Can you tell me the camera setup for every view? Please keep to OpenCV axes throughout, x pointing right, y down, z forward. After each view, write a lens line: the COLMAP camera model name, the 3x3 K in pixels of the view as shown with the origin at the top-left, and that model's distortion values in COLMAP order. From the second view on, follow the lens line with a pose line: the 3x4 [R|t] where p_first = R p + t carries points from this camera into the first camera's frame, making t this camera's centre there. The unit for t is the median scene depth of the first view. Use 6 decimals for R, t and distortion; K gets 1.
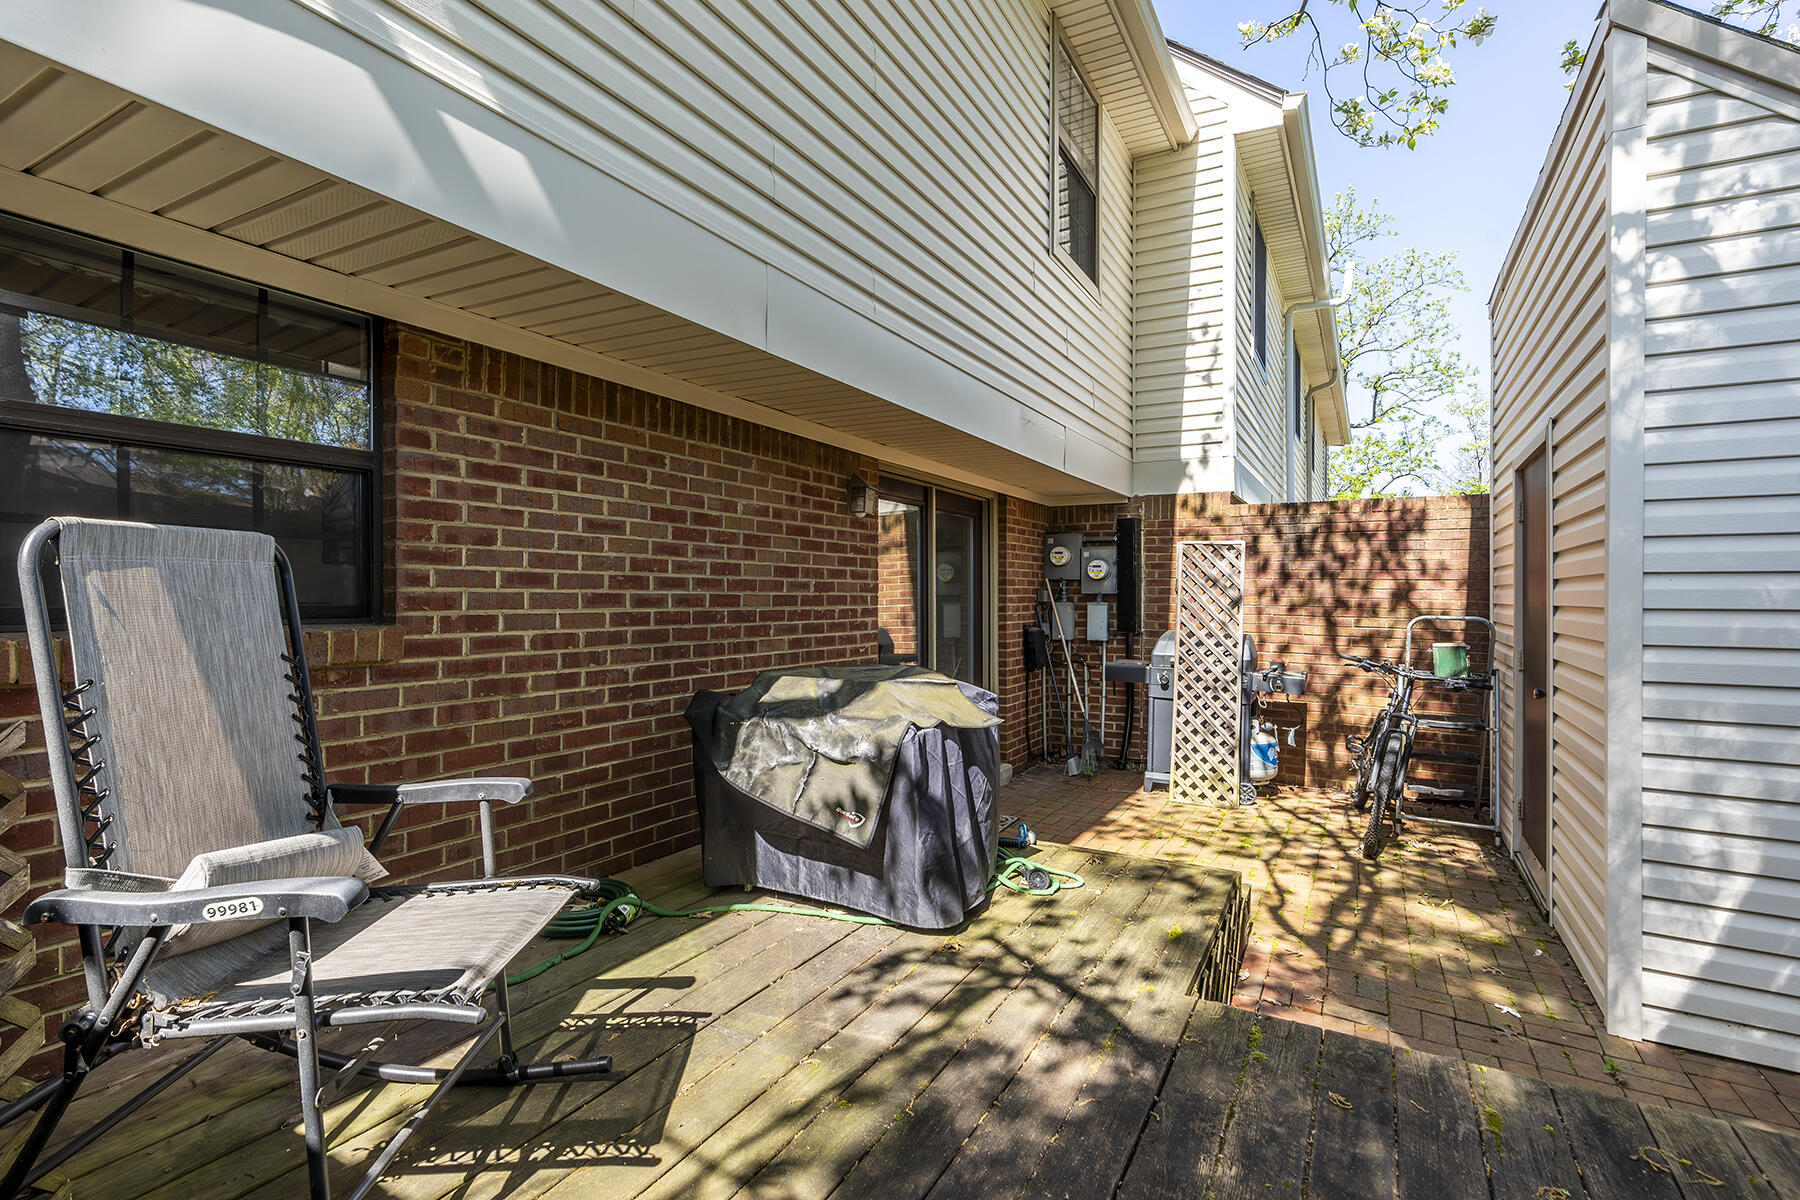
lens RADIAL K [[825.0, 0, 905.5], [0, 825.0, 605.0], [0, 0, 1]] dist [-0.008534, 0.002023]
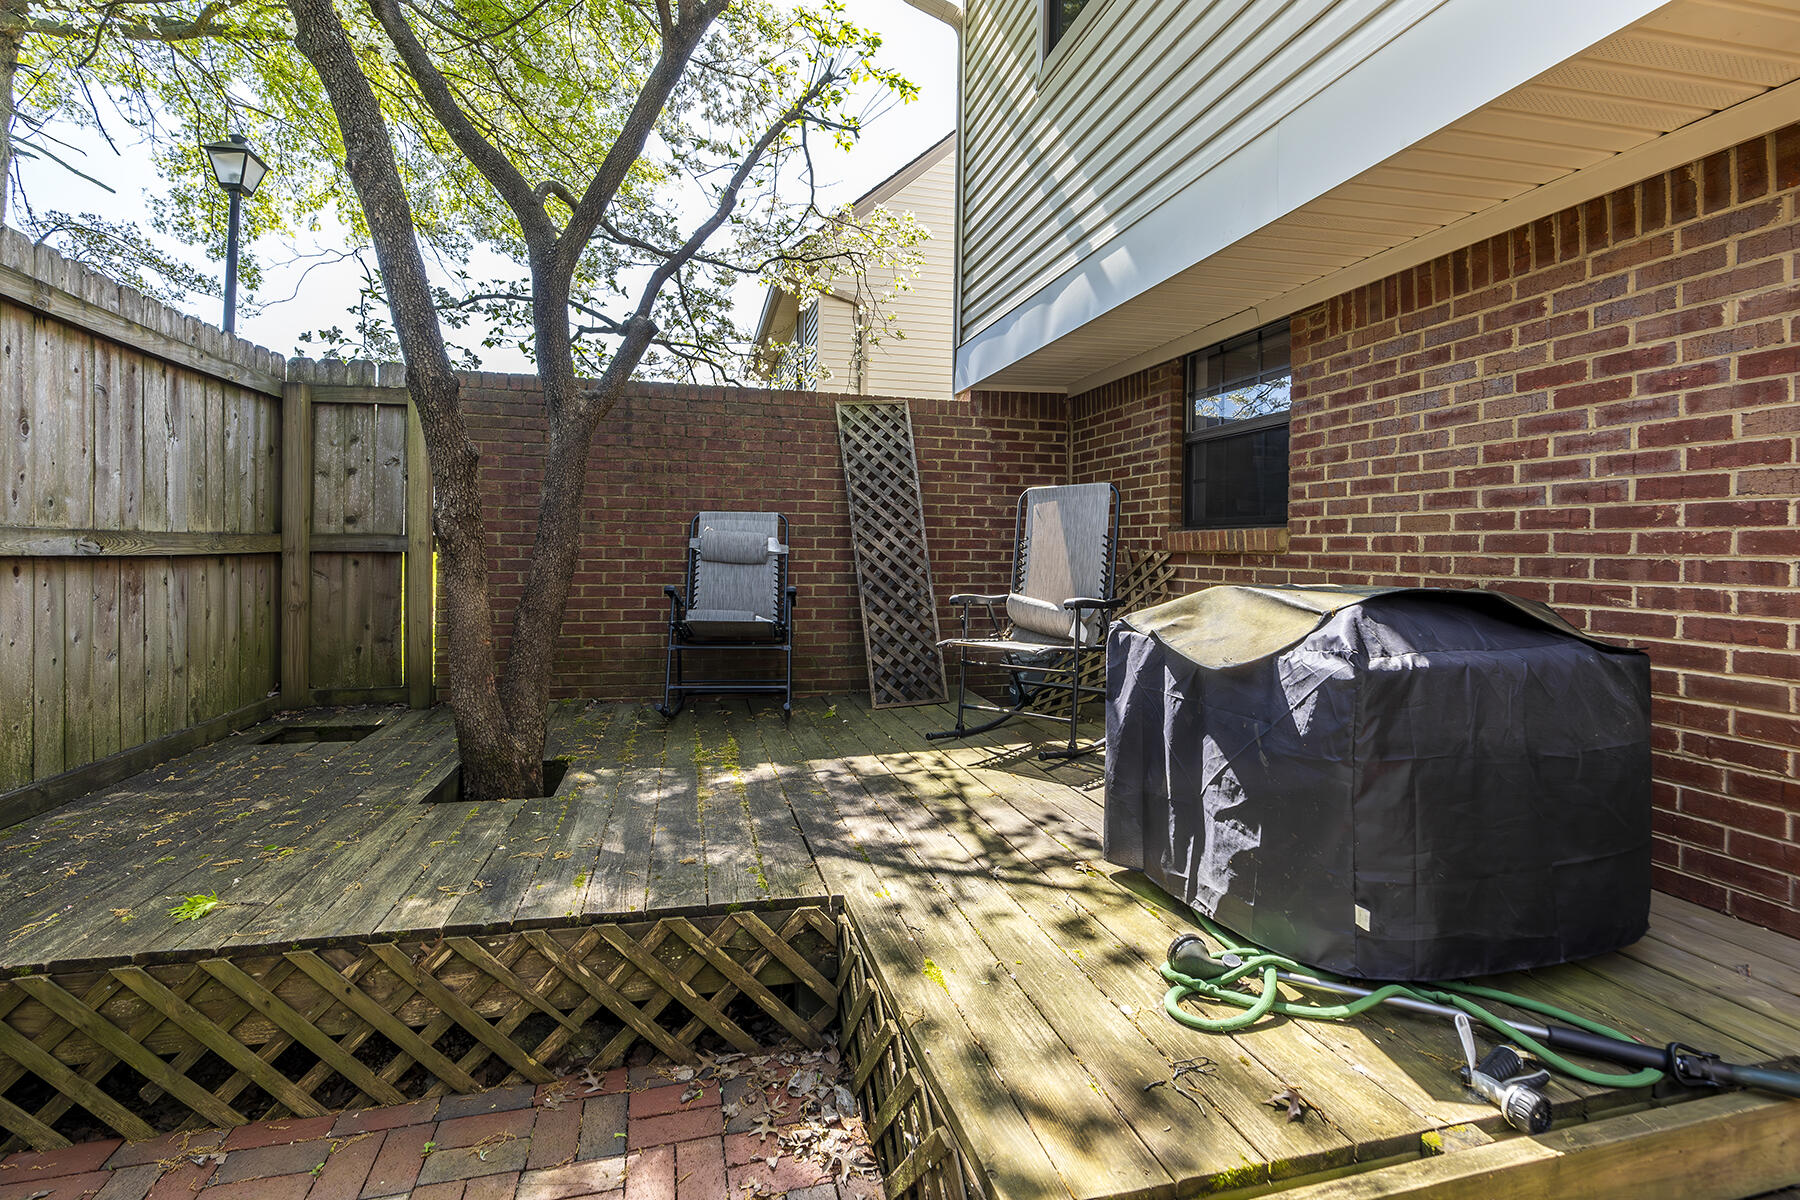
lens RADIAL K [[825.0, 0, 859.7], [0, 825.0, 543.3], [0, 0, 1]] dist [-0.008534, 0.002023]
pose [[-0.751810, -0.018332, -0.659125, 0.786483], [-0.023128, 0.999732, -0.001426, 0.063886], [0.658975, 0.014172, -0.752032, 1.416172]]
